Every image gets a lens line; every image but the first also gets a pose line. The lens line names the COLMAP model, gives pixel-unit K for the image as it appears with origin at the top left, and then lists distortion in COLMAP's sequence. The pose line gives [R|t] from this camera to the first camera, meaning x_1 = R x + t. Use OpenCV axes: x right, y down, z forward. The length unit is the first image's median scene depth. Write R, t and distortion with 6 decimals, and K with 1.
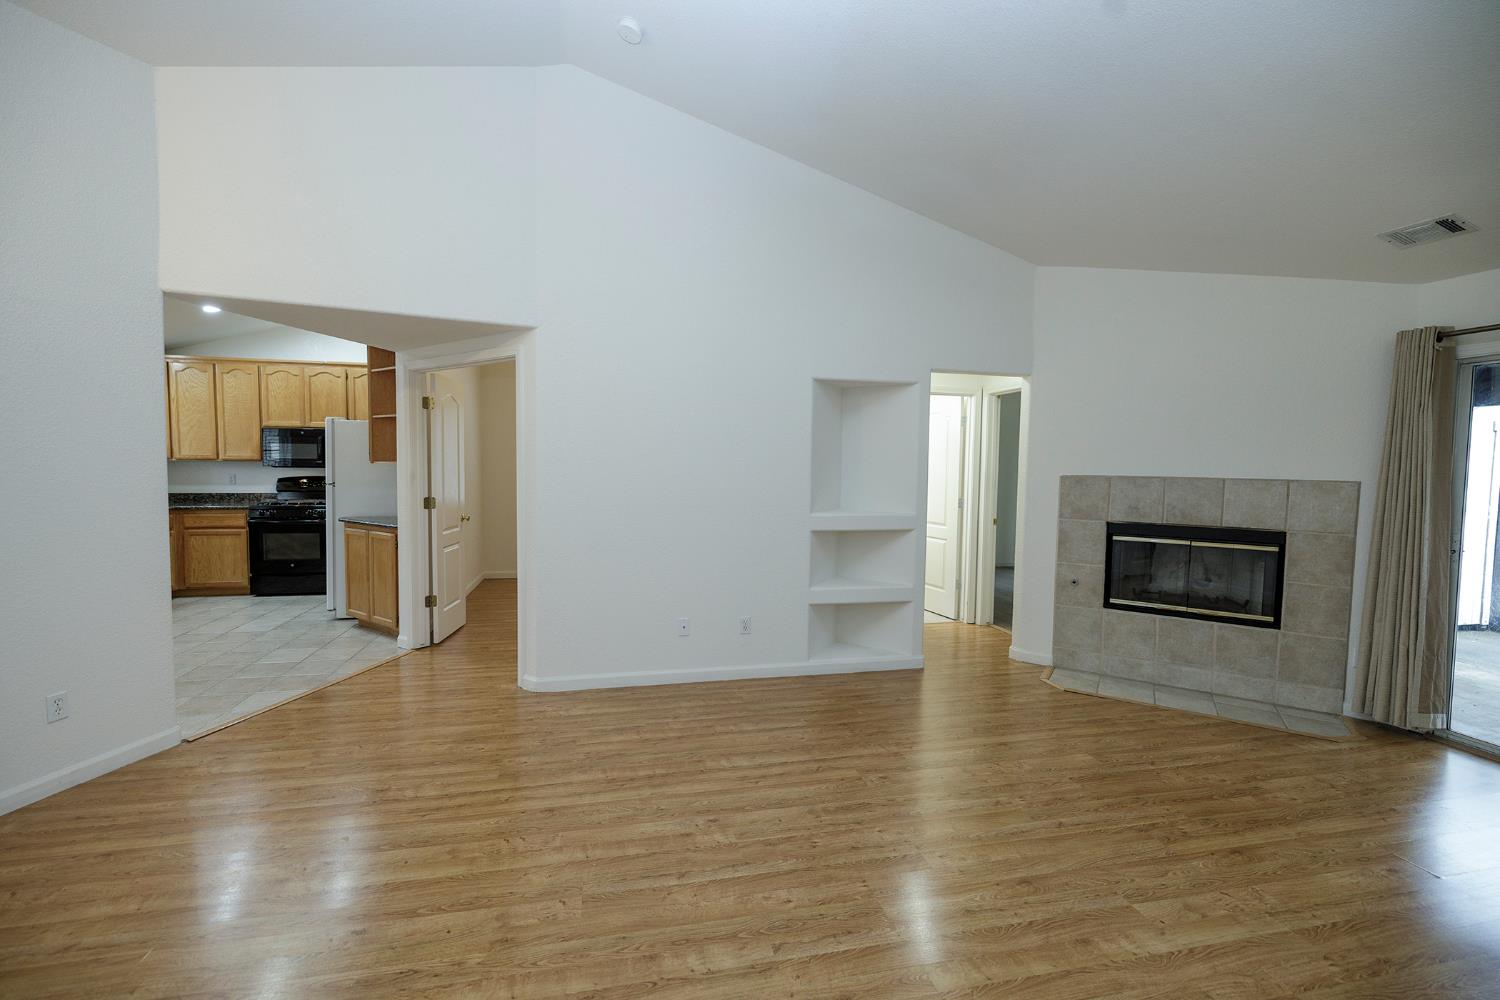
lens RADIAL K [[627.1, 0, 741.3], [0, 627.1, 499.6], [0, 0, 1]] dist [0.001572, -0.000676]
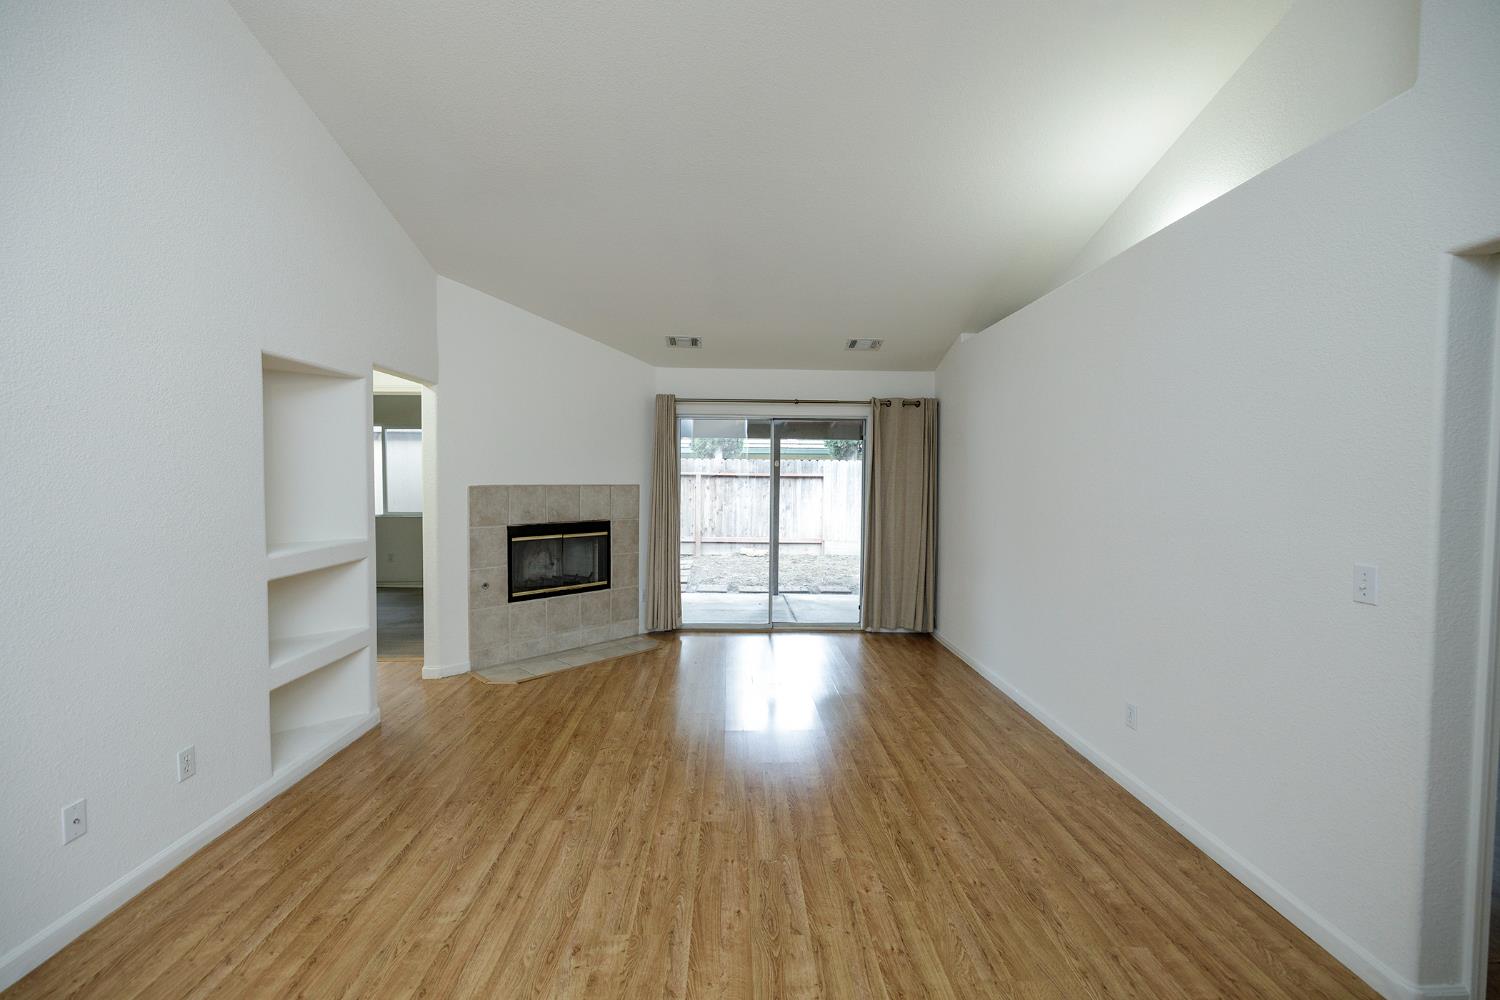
lens RADIAL K [[627.1, 0, 742.3], [0, 627.1, 493.1], [0, 0, 1]] dist [0.001572, -0.000676]
pose [[0.194239, -0.042047, 0.980053, -0.492489], [0.051514, 0.998140, 0.032614, -0.043468], [-0.979601, 0.044152, 0.196044, 0.414935]]
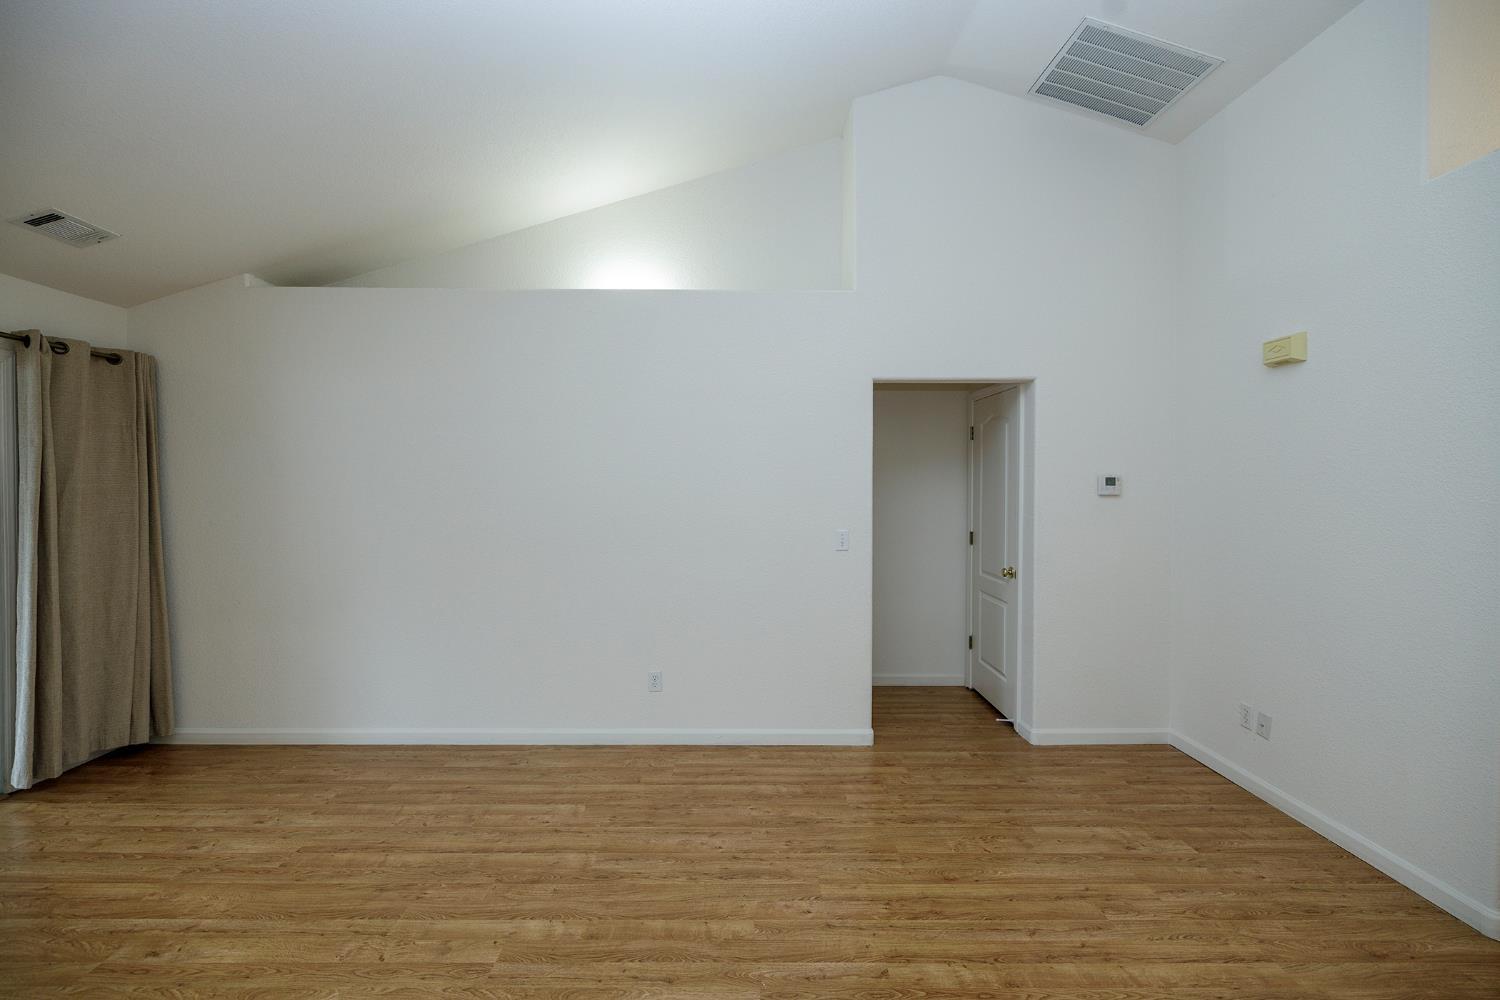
lens RADIAL K [[627.1, 0, 739.4], [0, 627.1, 488.4], [0, 0, 1]] dist [0.001572, -0.000676]
pose [[-0.977441, -0.020006, 0.210258, 0.043703], [-0.005157, 0.997468, 0.070936, -0.073139], [-0.211144, 0.068252, -0.975069, 0.982133]]
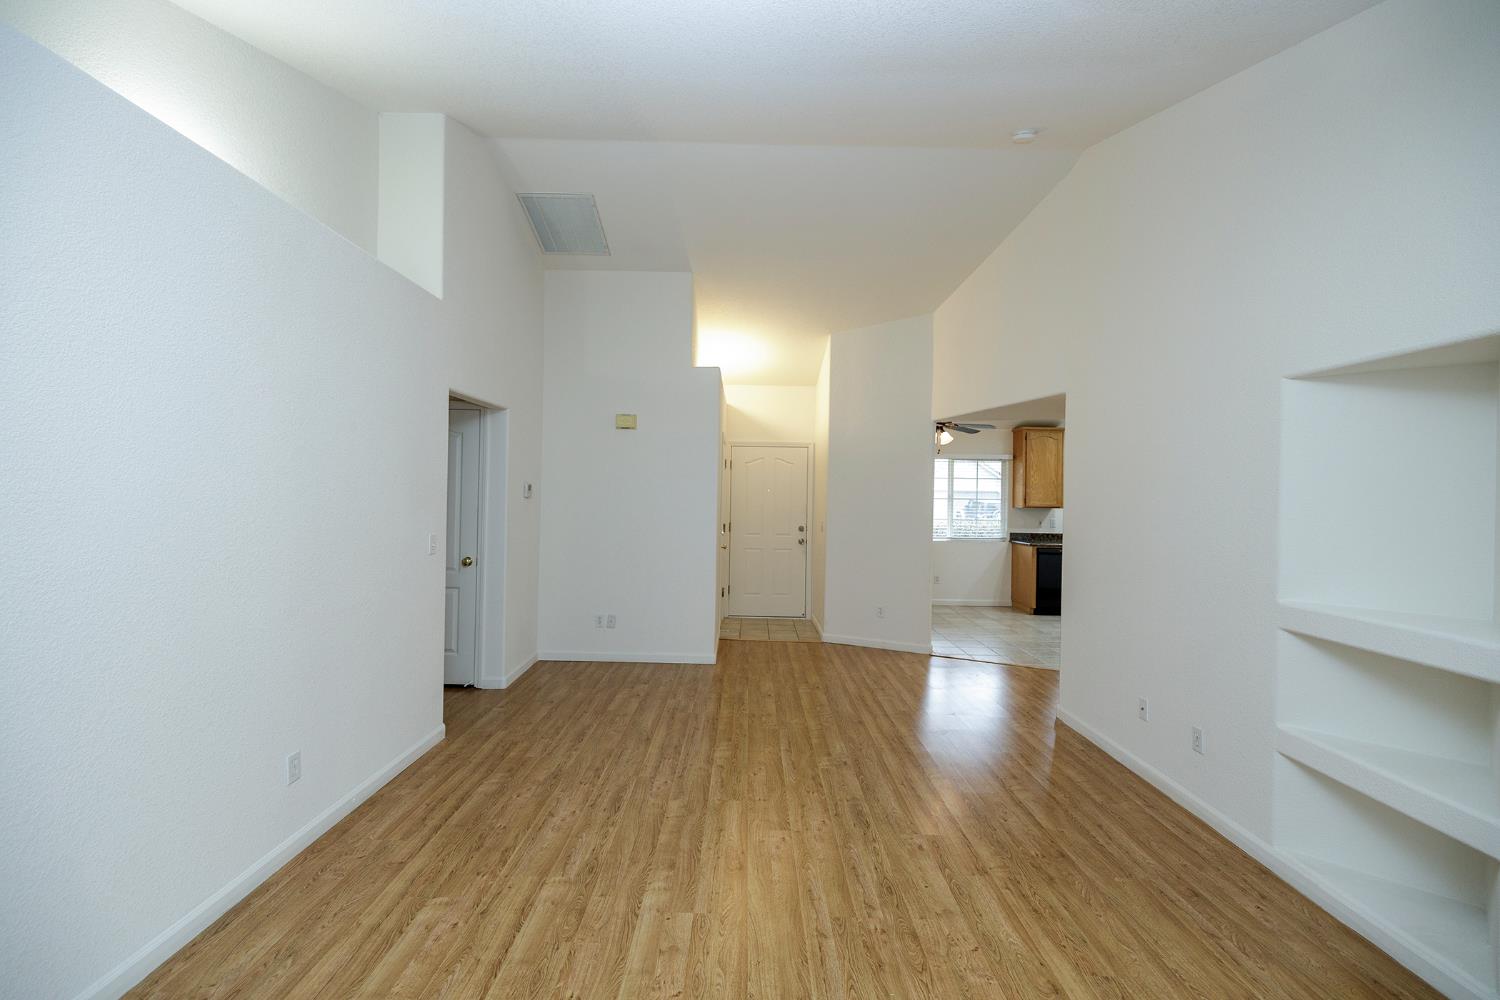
lens RADIAL K [[627.1, 0, 742.0], [0, 627.1, 497.7], [0, 0, 1]] dist [0.001572, -0.000676]
pose [[-0.221170, -0.013939, -0.975136, 0.909908], [-0.080818, 0.996720, 0.004083, -0.040917], [0.971881, 0.079712, -0.221571, 0.691411]]
